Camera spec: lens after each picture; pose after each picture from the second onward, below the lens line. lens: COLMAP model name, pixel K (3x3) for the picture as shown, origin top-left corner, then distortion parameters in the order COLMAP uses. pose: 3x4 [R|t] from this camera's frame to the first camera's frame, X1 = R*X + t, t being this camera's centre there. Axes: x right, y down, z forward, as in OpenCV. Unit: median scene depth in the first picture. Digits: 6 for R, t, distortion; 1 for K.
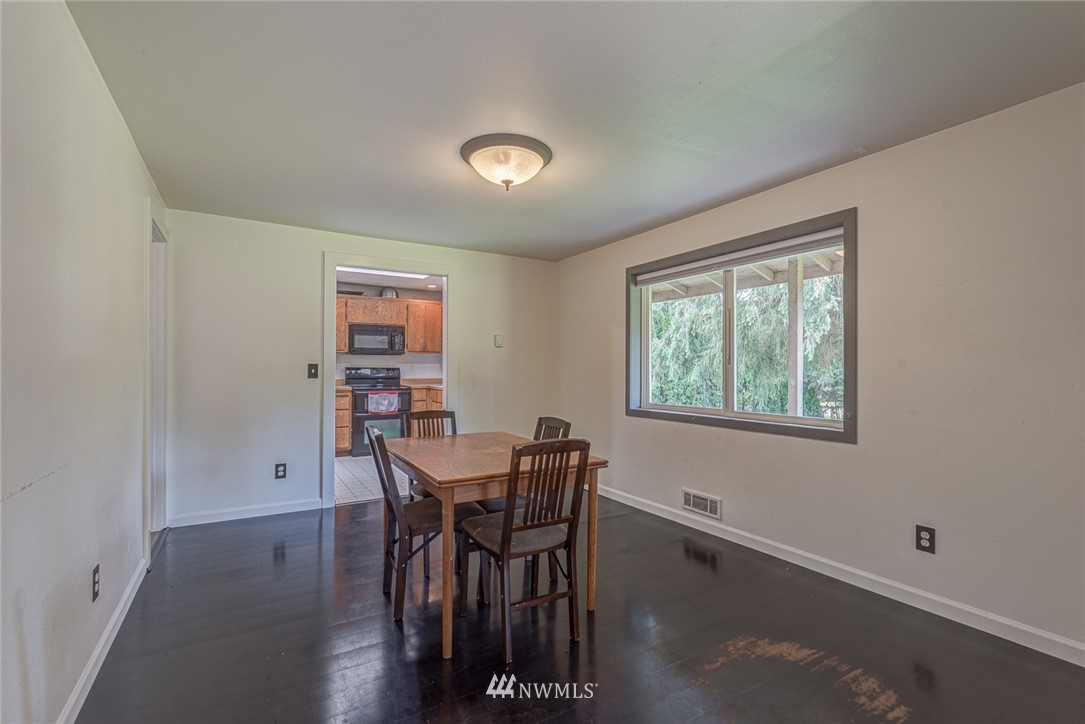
lens RADIAL K [[488.2, 0, 546.5], [0, 488.2, 365.3], [0, 0, 1]] dist [0.002110, -0.001618]
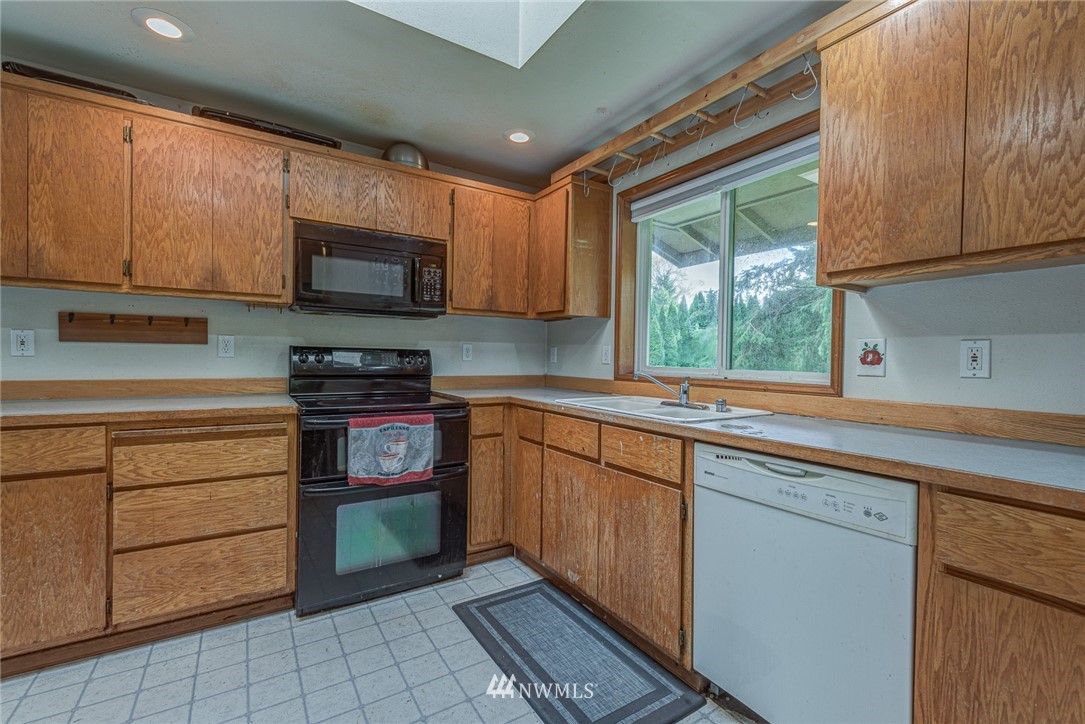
lens RADIAL K [[466.5, 0, 546.6], [0, 466.5, 361.6], [0, 0, 1]] dist [0.012454, -0.002189]
pose [[0.999646, 0.009698, 0.024777, -0.221557], [-0.010018, 0.999868, 0.012816, 0.009465], [-0.024650, -0.013060, 0.999611, 0.631101]]
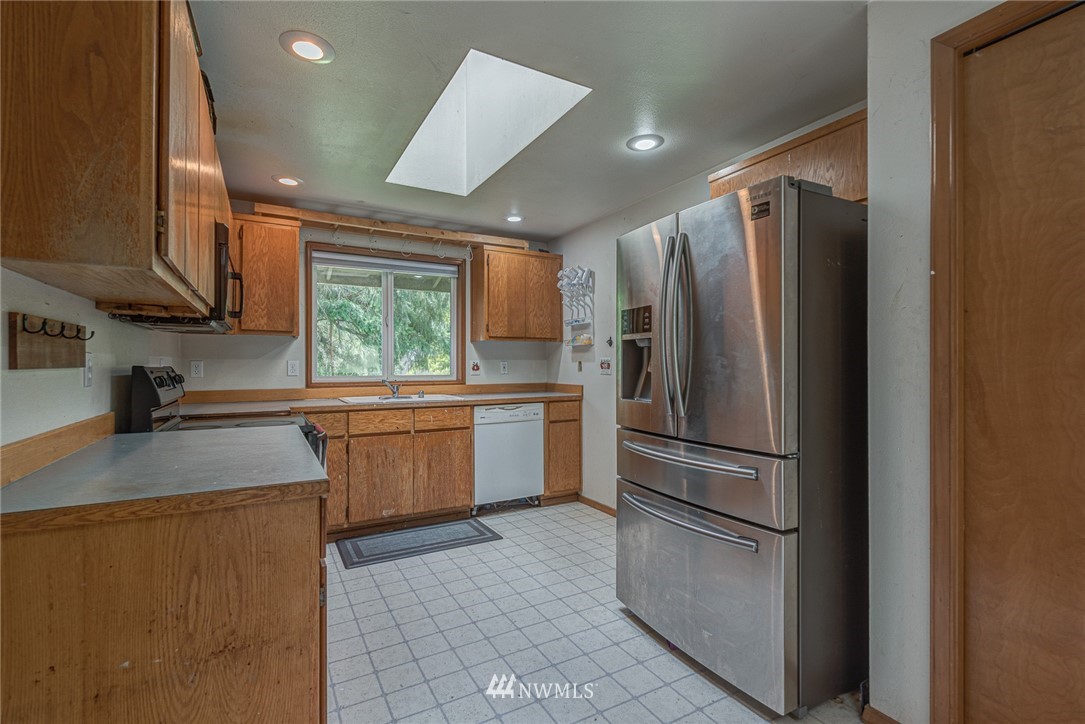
lens RADIAL K [[488.2, 0, 532.4], [0, 488.2, 362.0], [0, 0, 1]] dist [0.002110, -0.001618]
pose [[0.057006, -0.000388, 0.998374, -0.678194], [0.001260, 0.999999, 0.000316, 0.001309], [-0.998373, 0.001240, 0.057006, 0.759227]]
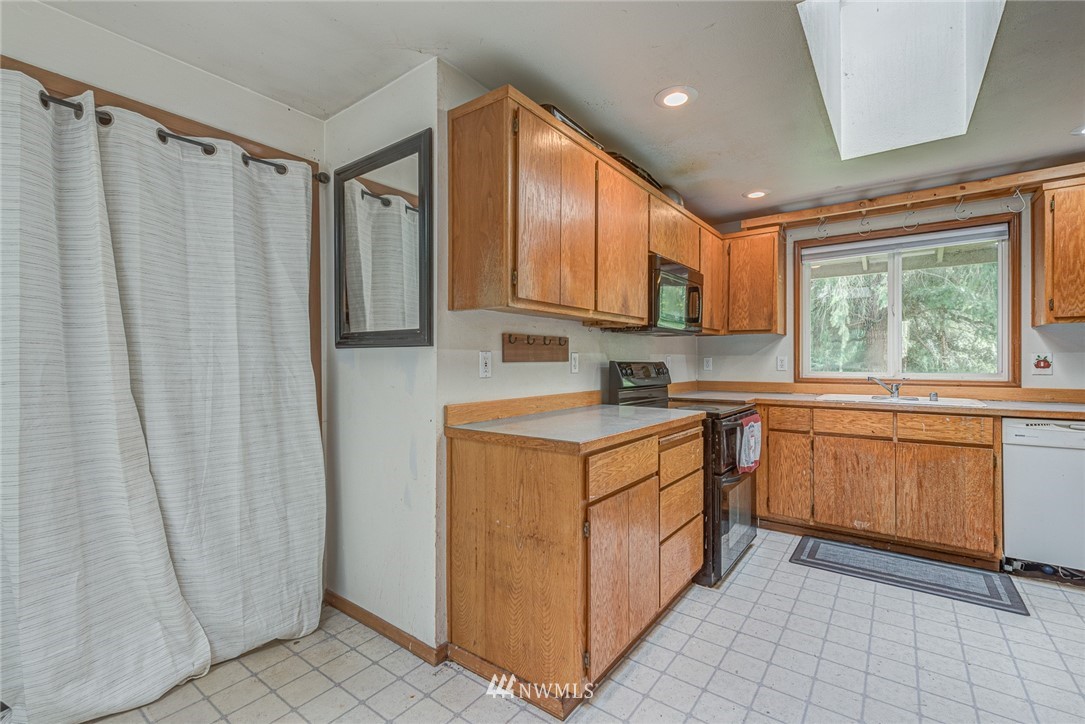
lens RADIAL K [[466.5, 0, 558.0], [0, 466.5, 360.9], [0, 0, 1]] dist [0.012454, -0.002189]
pose [[0.925751, -0.006598, 0.378075, -0.609097], [0.006743, 0.999977, 0.000940, 0.002628], [-0.378072, 0.001680, 0.925775, 0.642731]]
